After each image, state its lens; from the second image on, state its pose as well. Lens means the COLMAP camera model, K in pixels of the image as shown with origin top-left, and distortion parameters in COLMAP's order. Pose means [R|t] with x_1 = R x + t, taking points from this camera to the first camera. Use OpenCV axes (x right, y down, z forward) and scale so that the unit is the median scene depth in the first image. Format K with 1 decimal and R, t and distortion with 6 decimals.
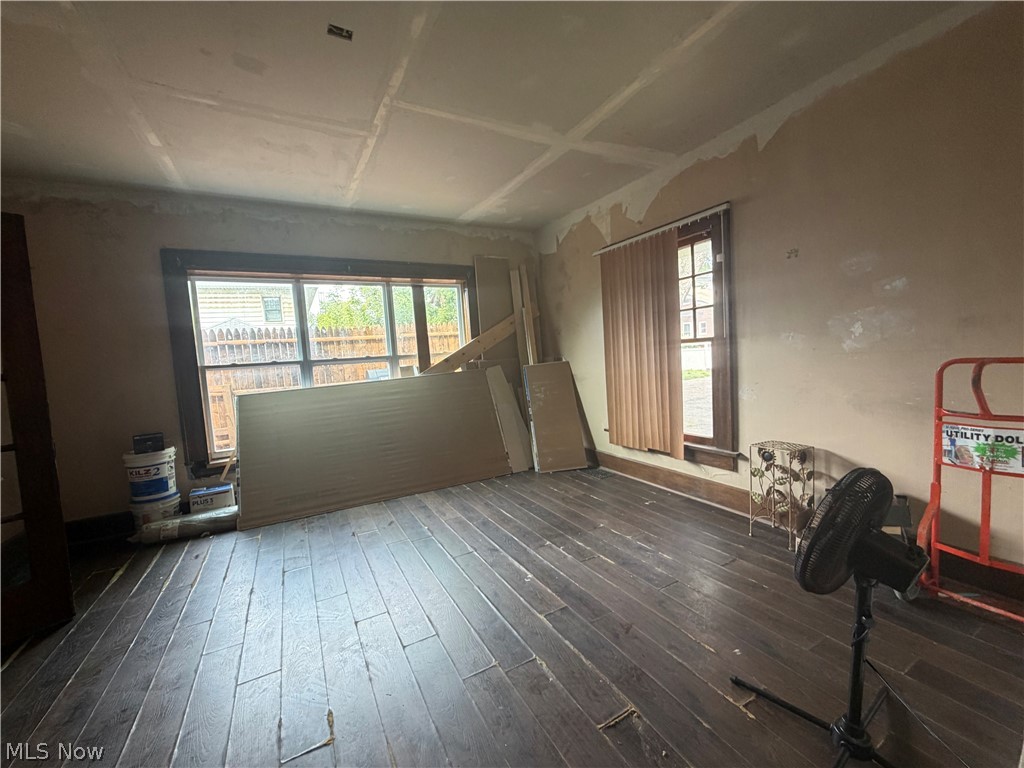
lens RADIAL K [[408.9, 0, 508.8], [0, 408.9, 384.5], [0, 0, 1]] dist [-0.000053, 0.000440]
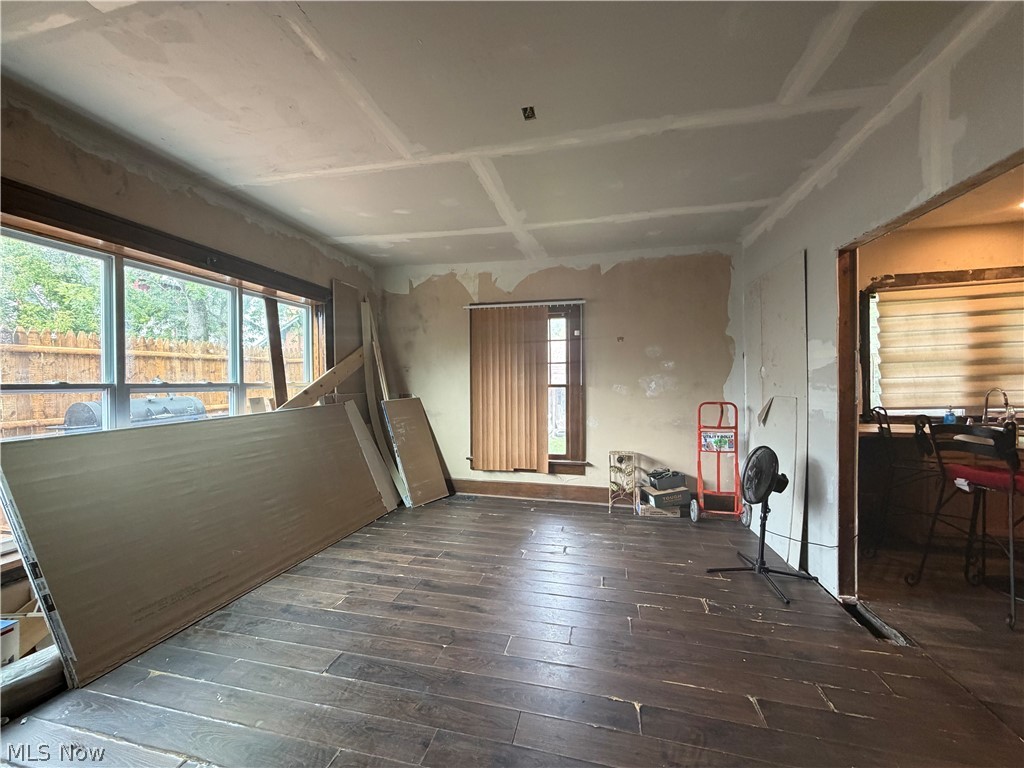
lens RADIAL K [[408.9, 0, 509.0], [0, 408.9, 384.4], [0, 0, 1]] dist [-0.000053, 0.000440]
pose [[0.669065, 0.054255, 0.741220, -0.595697], [0.018386, 0.995818, -0.089487, 0.009555], [-0.742976, 0.073501, 0.665270, 0.147774]]
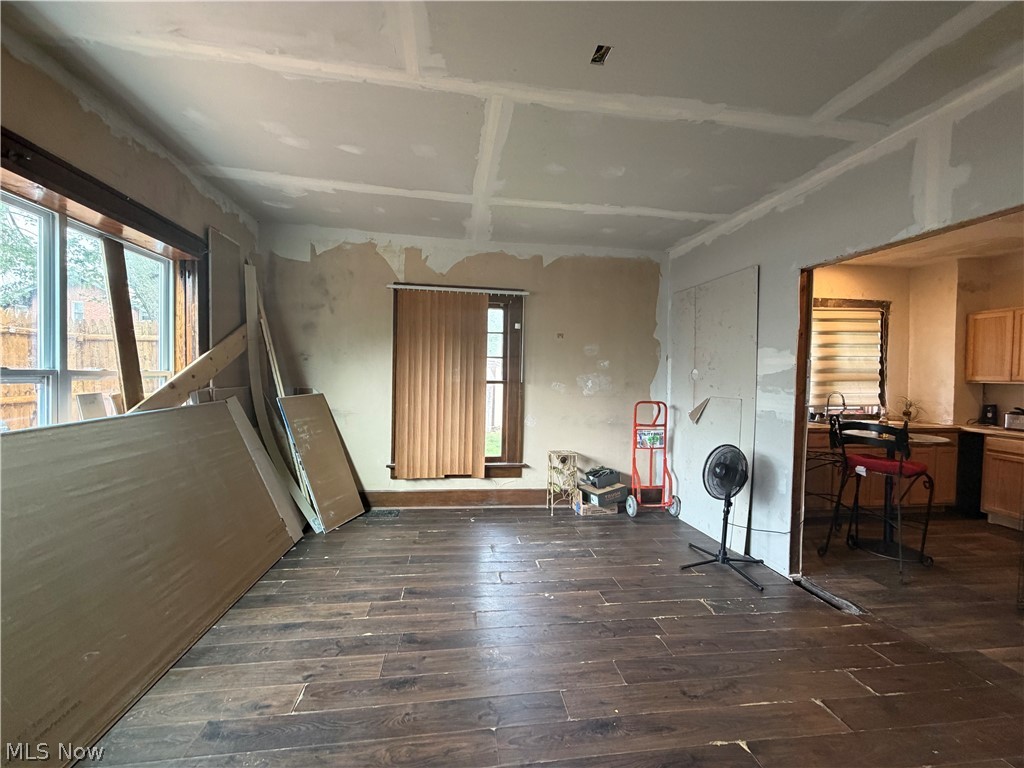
lens RADIAL K [[408.9, 0, 509.6], [0, 408.9, 384.5], [0, 0, 1]] dist [-0.000053, 0.000440]
pose [[0.350613, 0.051119, 0.935124, -0.628200], [0.026253, 0.997580, -0.064377, -0.013372], [-0.936152, 0.047121, 0.348423, 0.419564]]
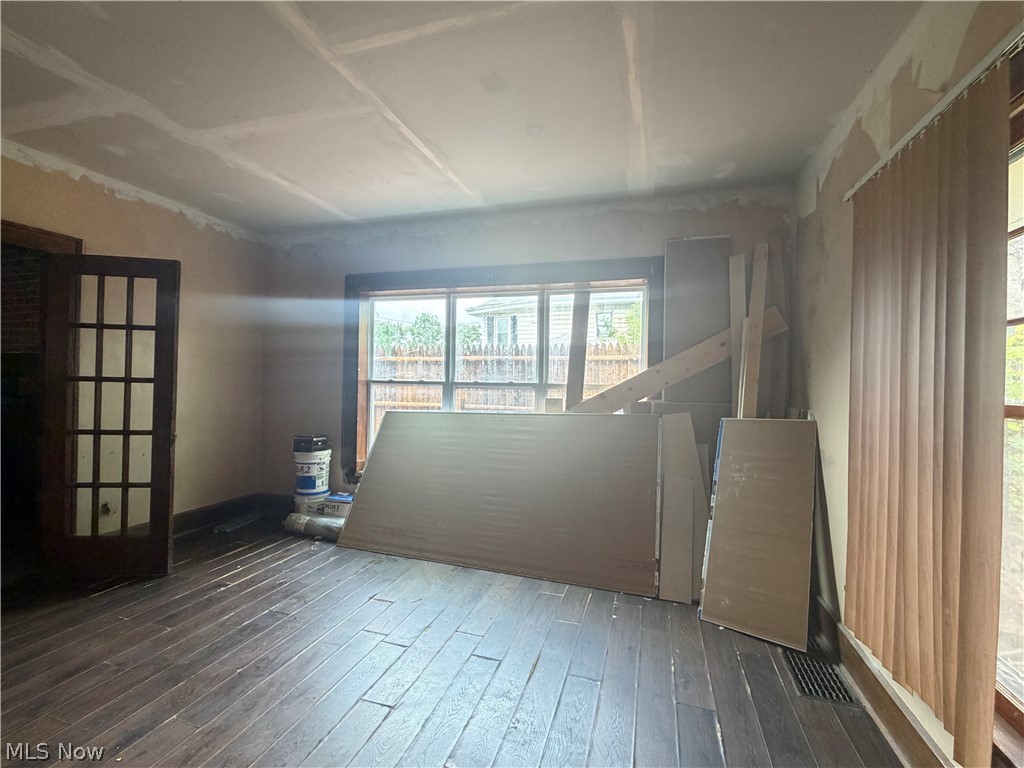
lens RADIAL K [[454.3, 0, 511.9], [0, 454.3, 384.7], [0, 0, 1]] dist [0.002003, 0.000595]
pose [[0.689763, 0.079544, -0.719653, 0.351836], [-0.113535, 0.993534, 0.000997, -0.073510], [0.715078, 0.081018, 0.694333, 0.420334]]
